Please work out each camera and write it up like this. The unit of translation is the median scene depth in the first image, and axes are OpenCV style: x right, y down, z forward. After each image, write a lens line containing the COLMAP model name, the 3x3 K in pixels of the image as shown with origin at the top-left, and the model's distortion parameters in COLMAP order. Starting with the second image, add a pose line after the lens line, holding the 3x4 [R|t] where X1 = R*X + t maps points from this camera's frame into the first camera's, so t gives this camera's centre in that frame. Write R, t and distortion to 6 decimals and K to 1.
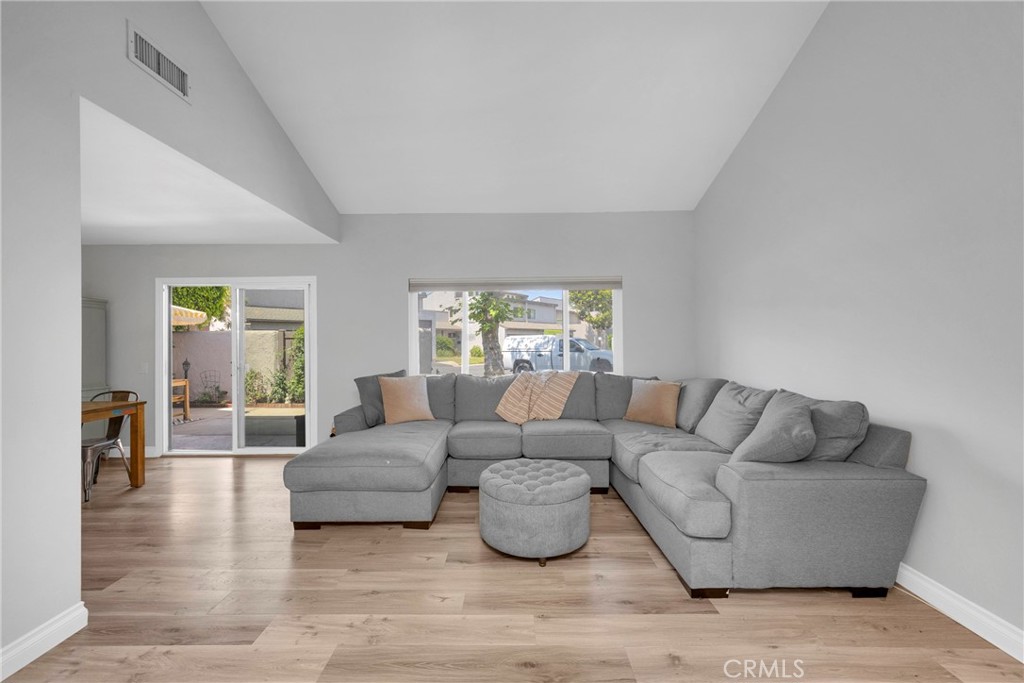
lens RADIAL K [[411.6, 0, 507.6], [0, 411.6, 340.2], [0, 0, 1]] dist [-0.003197, 0.005091]
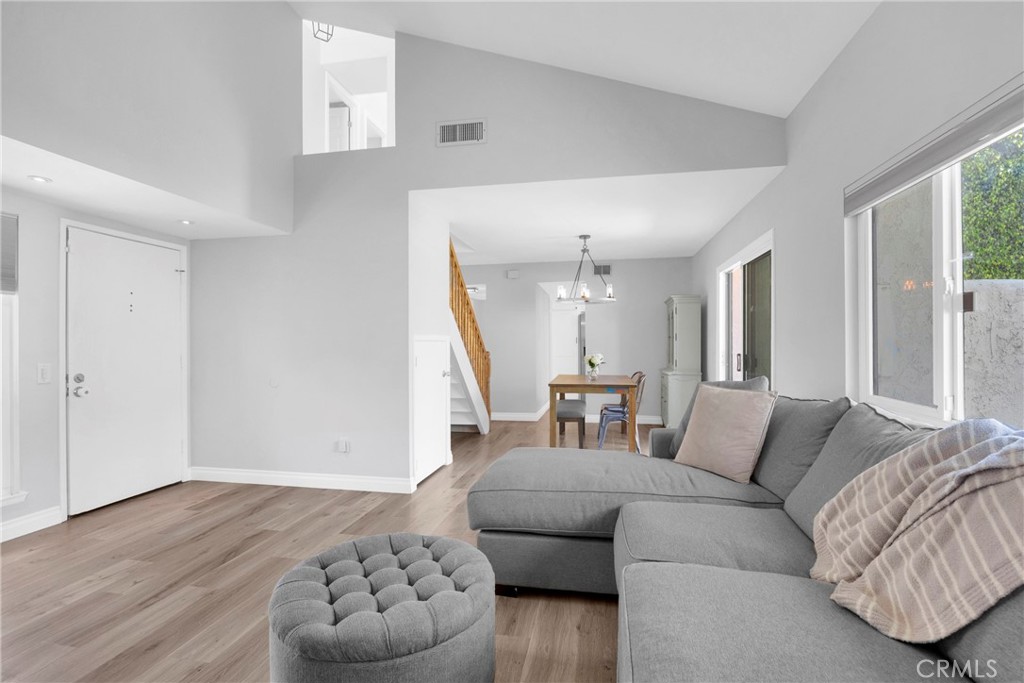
lens RADIAL K [[479.1, 0, 512.0], [0, 479.1, 341.5], [0, 0, 1]] dist [-0.002657, -0.001120]
pose [[-0.179656, 0.000517, -0.983729, 0.597092], [0.009799, 0.999951, -0.001264, 0.034856], [0.983681, -0.009867, -0.179652, 1.200483]]
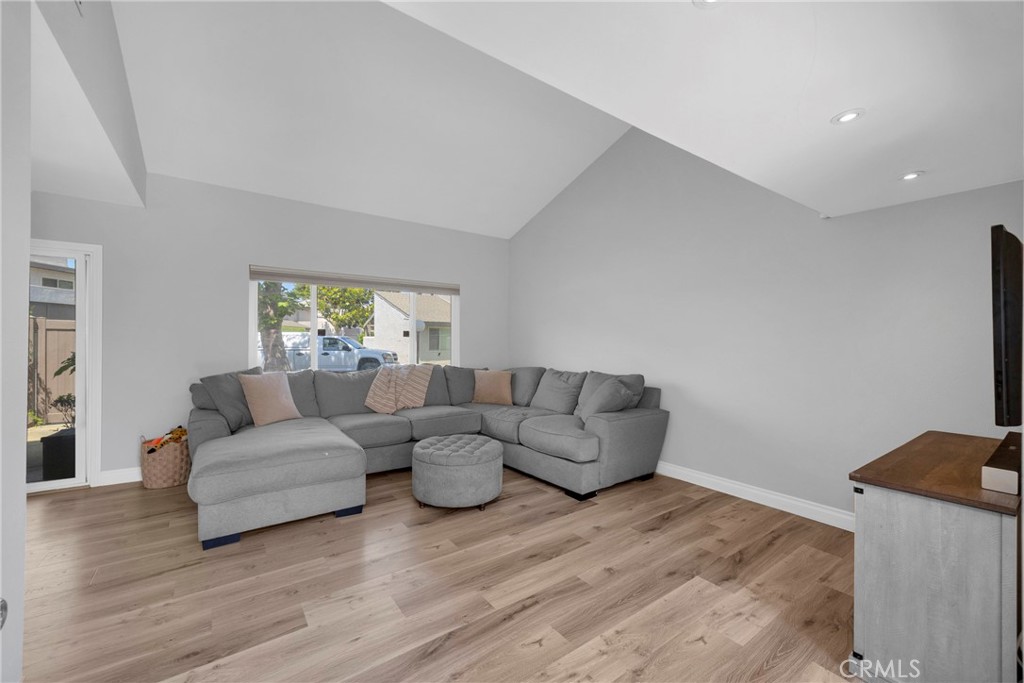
lens RADIAL K [[411.6, 0, 507.6], [0, 411.6, 340.2], [0, 0, 1]] dist [-0.003197, 0.005091]
pose [[0.804113, 0.015574, 0.594272, -0.524589], [-0.015516, 0.999866, -0.005209, 0.015291], [-0.594274, -0.005032, 0.804247, -0.072085]]
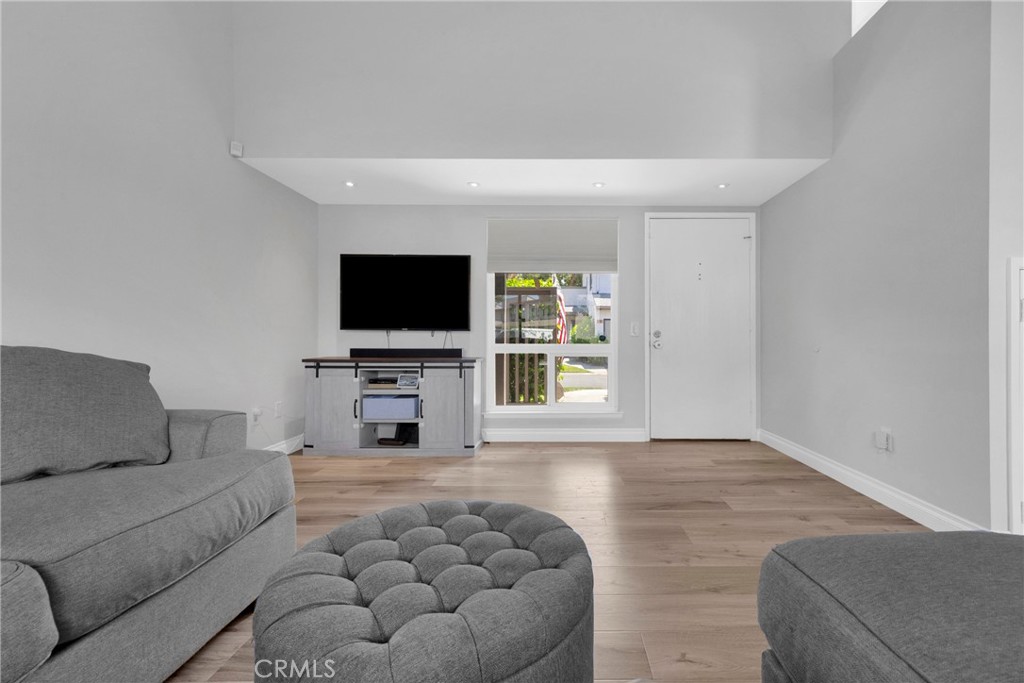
lens RADIAL K [[436.2, 0, 558.5], [0, 436.2, 338.7], [0, 0, 1]] dist [-0.000844, 0.000108]
pose [[-0.999818, 0.005217, -0.018339, -0.029704], [0.005281, 0.999980, -0.003470, 0.131141], [0.018321, -0.003566, -0.999826, 1.316108]]
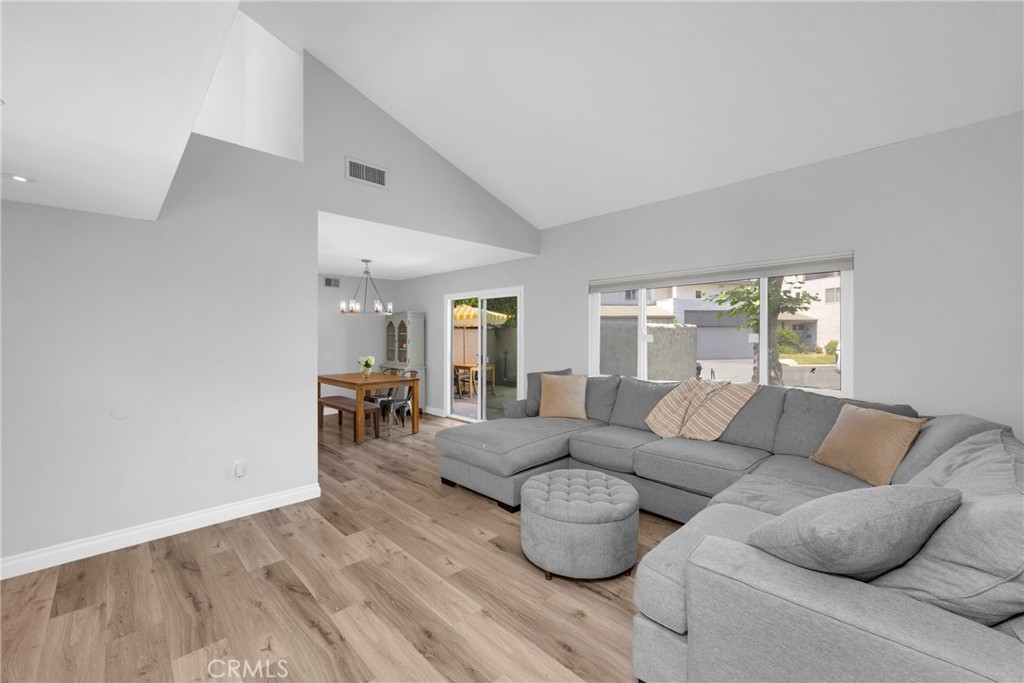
lens RADIAL K [[411.6, 0, 507.6], [0, 411.6, 340.2], [0, 0, 1]] dist [-0.003197, 0.005091]
pose [[0.702722, 0.012452, -0.711356, 0.590176], [0.000784, 0.999833, 0.018277, -0.032267], [0.711464, -0.013401, 0.702594, 0.208185]]
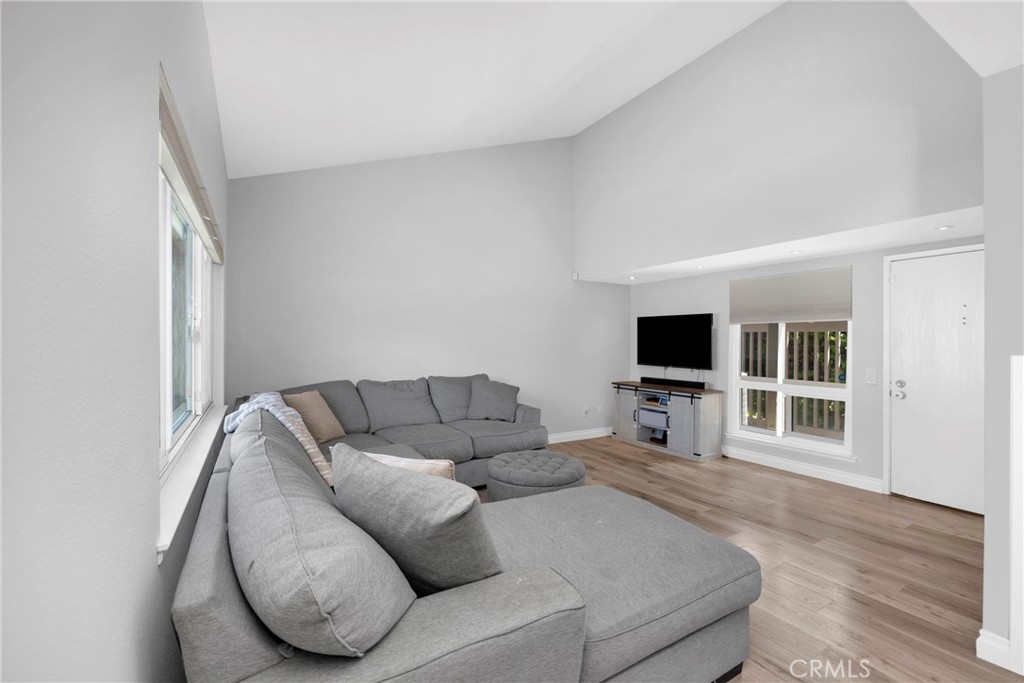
lens RADIAL K [[433.7, 0, 509.5], [0, 433.7, 355.1], [0, 0, 1]] dist [-0.011318, -0.000026]
pose [[-0.517116, -0.021647, 0.855641, -0.854803], [-0.004203, 0.999732, 0.022752, 0.005121], [-0.855905, 0.008170, -0.517069, 1.586061]]
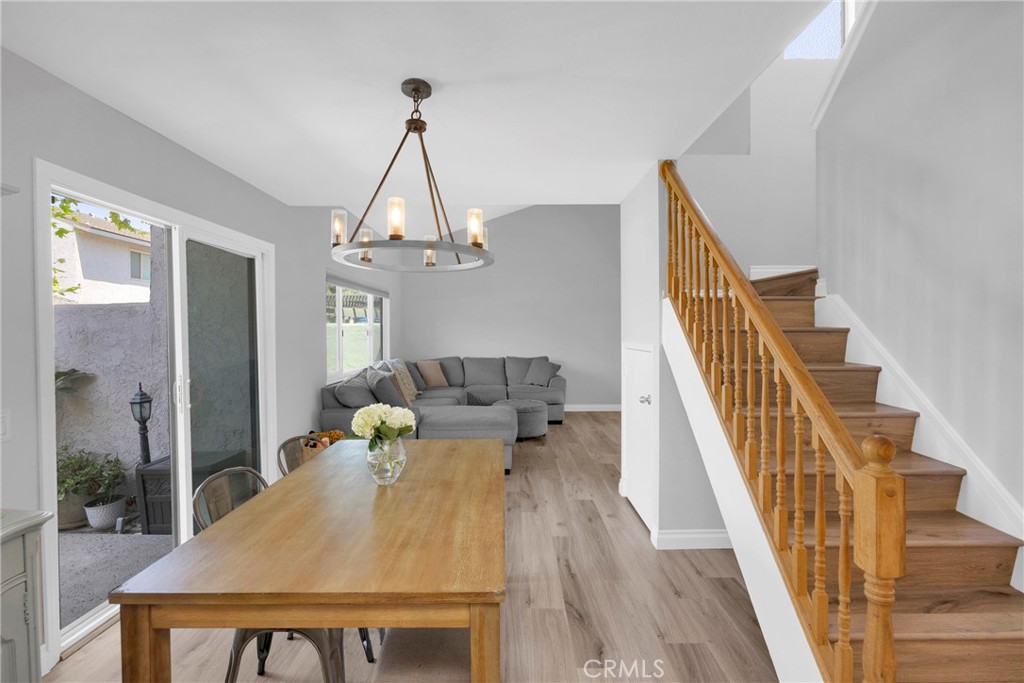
lens RADIAL K [[479.1, 0, 512.0], [0, 479.1, 341.5], [0, 0, 1]] dist [-0.002657, -0.001120]
pose [[-0.011870, -0.015929, 0.999803, -2.116994], [-0.003194, 0.999869, 0.015892, -0.011046], [-0.999924, -0.003005, -0.011919, 1.013062]]
